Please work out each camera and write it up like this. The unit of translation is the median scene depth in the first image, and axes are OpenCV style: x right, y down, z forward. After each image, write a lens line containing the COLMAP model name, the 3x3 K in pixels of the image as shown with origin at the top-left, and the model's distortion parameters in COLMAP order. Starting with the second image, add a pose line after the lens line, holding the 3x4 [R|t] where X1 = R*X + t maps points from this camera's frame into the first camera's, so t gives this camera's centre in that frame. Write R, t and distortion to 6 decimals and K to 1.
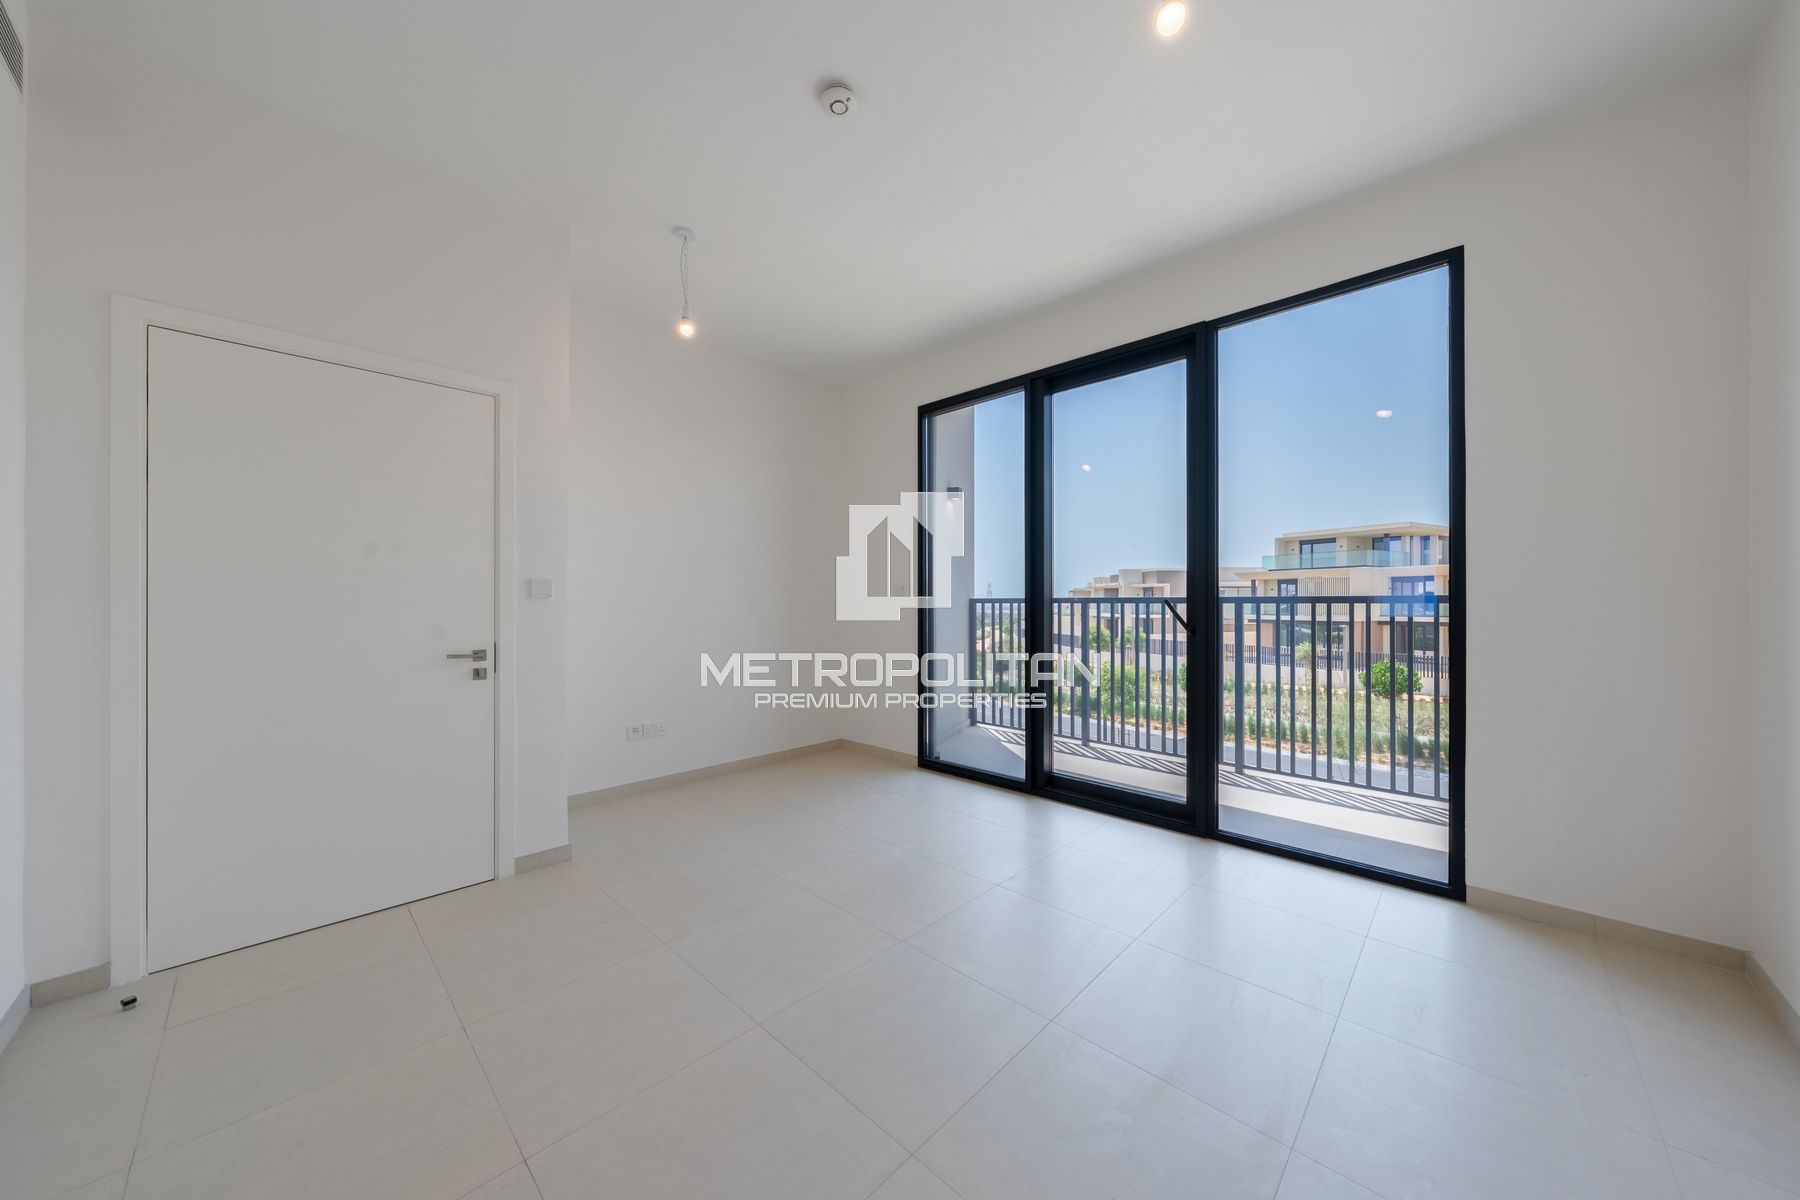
lens RADIAL K [[610.4, 0, 896.8], [0, 610.4, 601.0], [0, 0, 1]] dist [-0.000254, 0.000200]
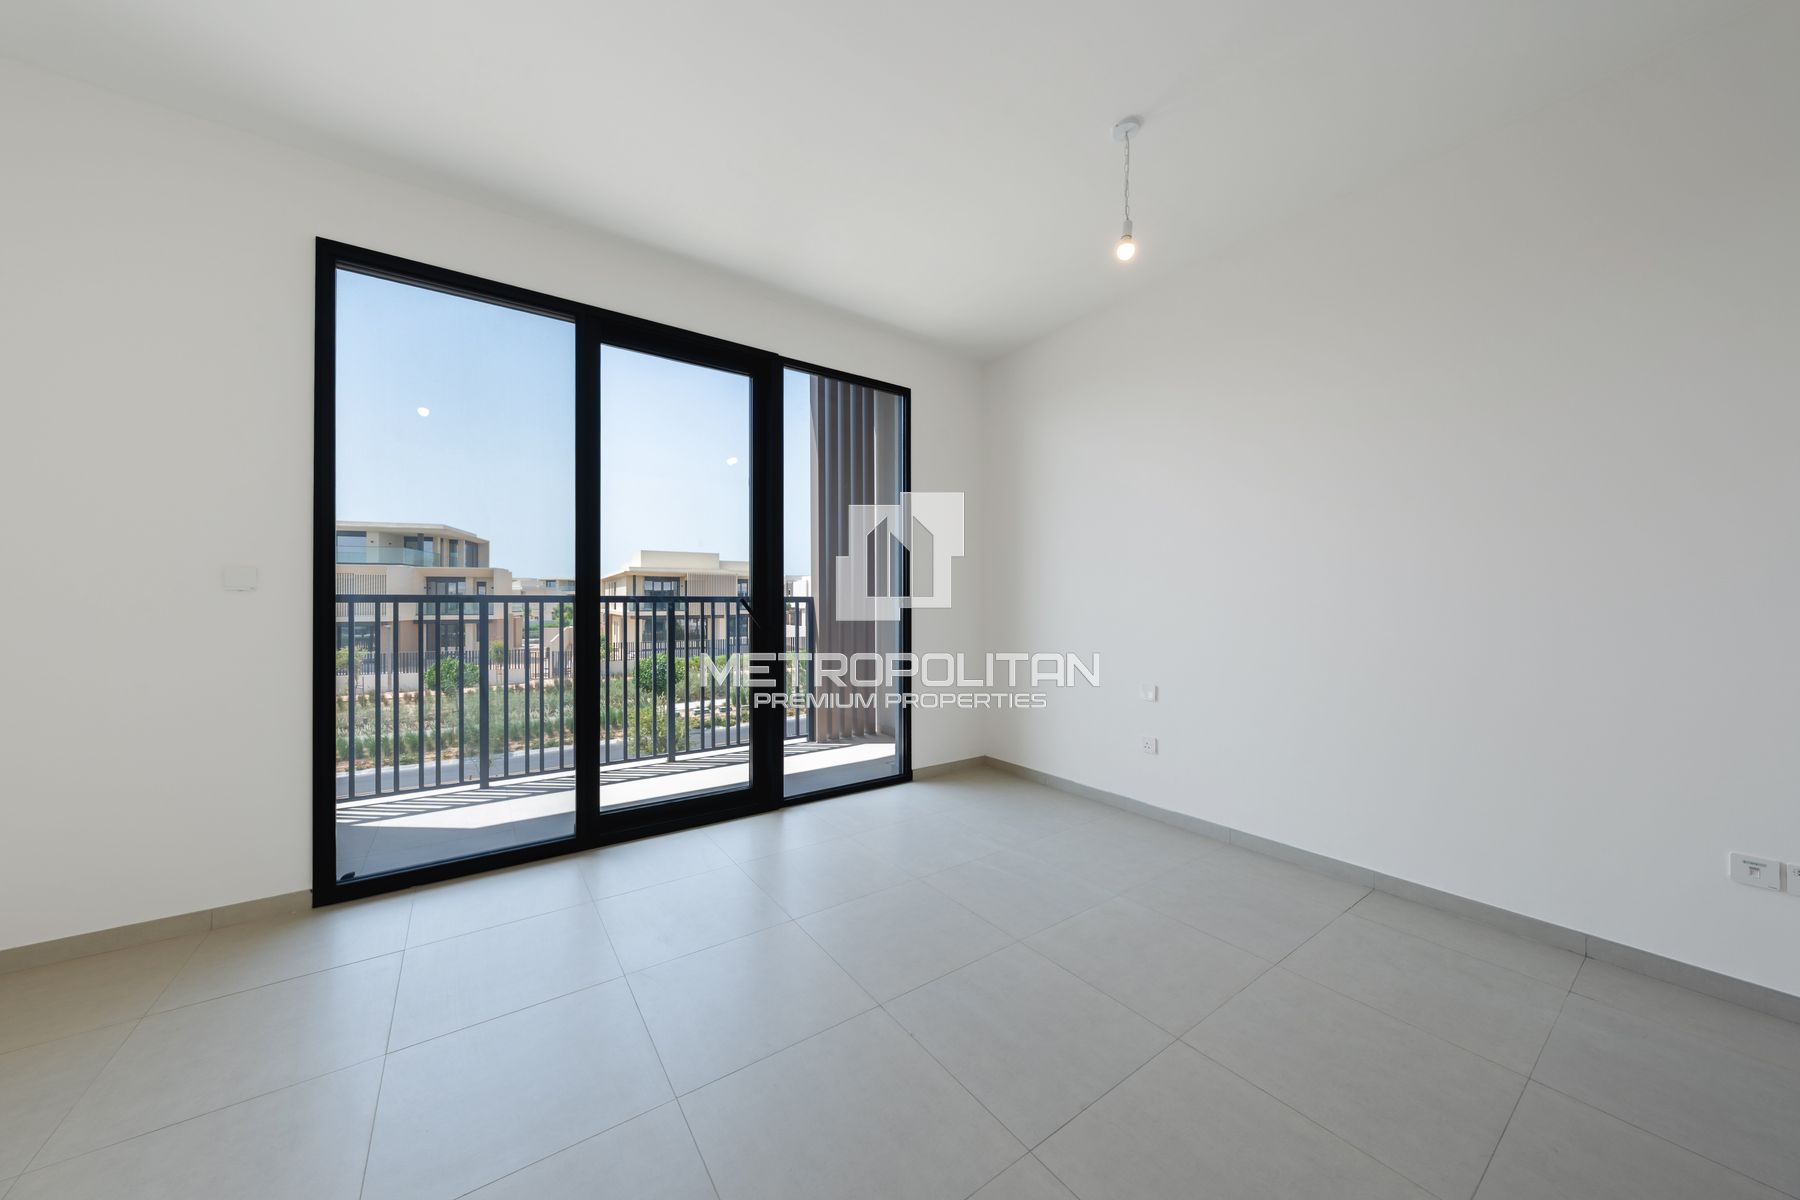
lens RADIAL K [[610.4, 0, 896.8], [0, 610.4, 601.0], [0, 0, 1]] dist [-0.000254, 0.000200]
pose [[0.186169, 0.001729, 0.982516, -0.139370], [-0.002904, 0.999995, -0.001210, 0.000407], [-0.982513, -0.002628, 0.186173, 0.138962]]
